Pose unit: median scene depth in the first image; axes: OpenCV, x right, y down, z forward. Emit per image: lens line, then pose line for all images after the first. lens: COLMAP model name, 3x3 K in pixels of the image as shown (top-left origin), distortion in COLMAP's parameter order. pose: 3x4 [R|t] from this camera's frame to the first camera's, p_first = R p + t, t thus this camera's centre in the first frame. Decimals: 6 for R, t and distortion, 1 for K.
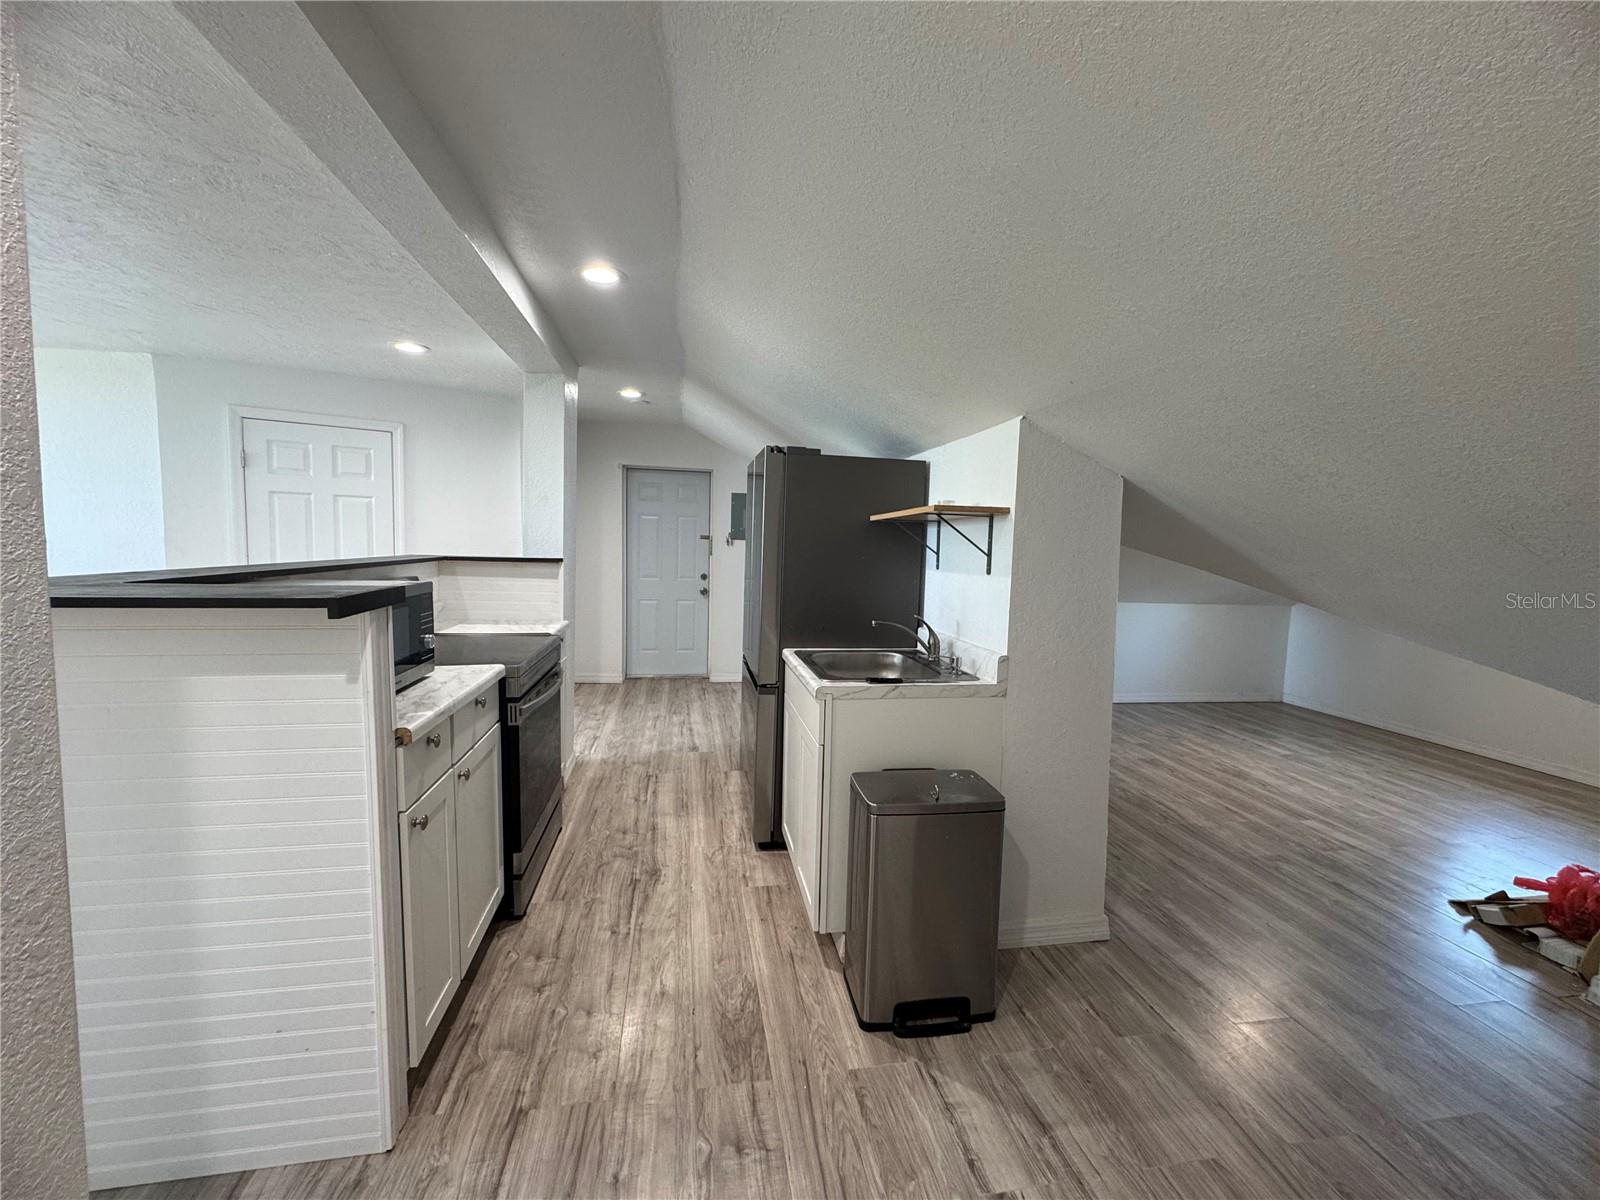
lens RADIAL K [[640.8, 0, 798.9], [0, 640.8, 596.7], [0, 0, 1]] dist [-0.004133, 0.000434]
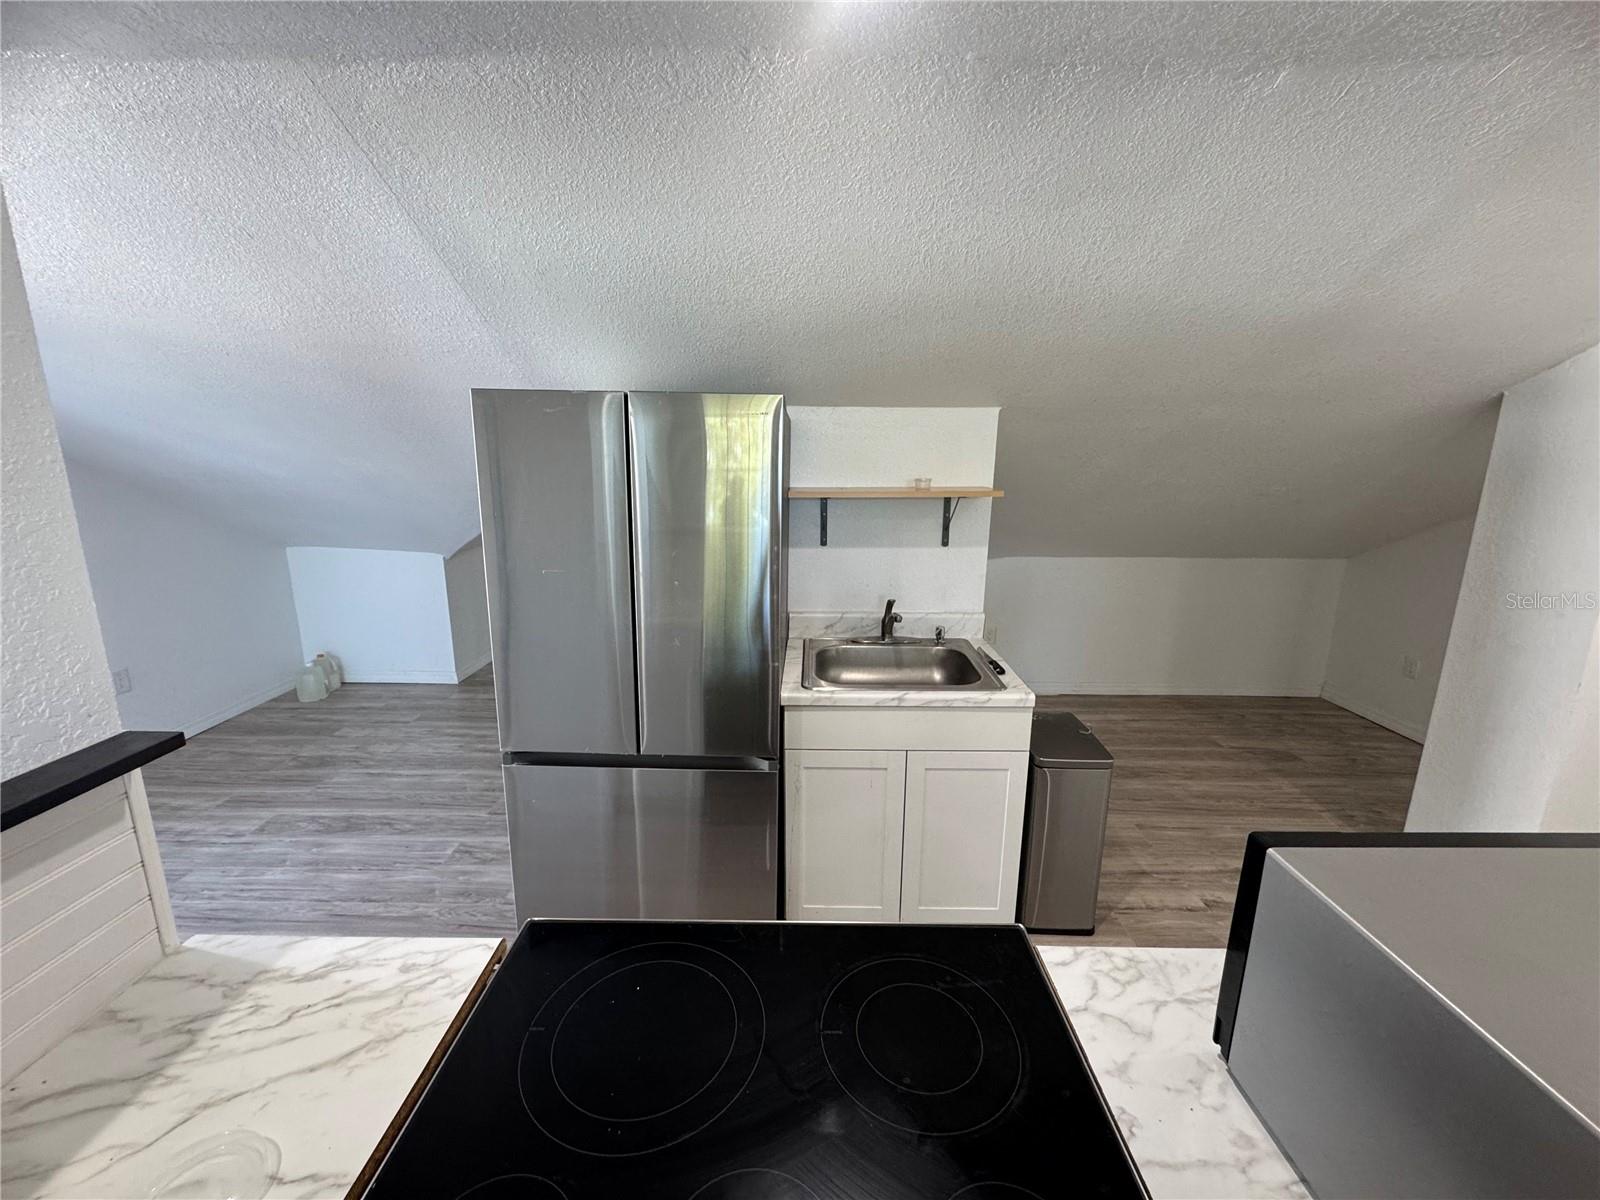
lens RADIAL K [[640.8, 0, 798.9], [0, 640.8, 596.7], [0, 0, 1]] dist [-0.004133, 0.000434]
pose [[0.185510, -0.229722, 0.955413, -1.026100], [0.090713, 0.972141, 0.216131, -0.261876], [-0.978446, 0.046574, 0.201180, 1.285837]]
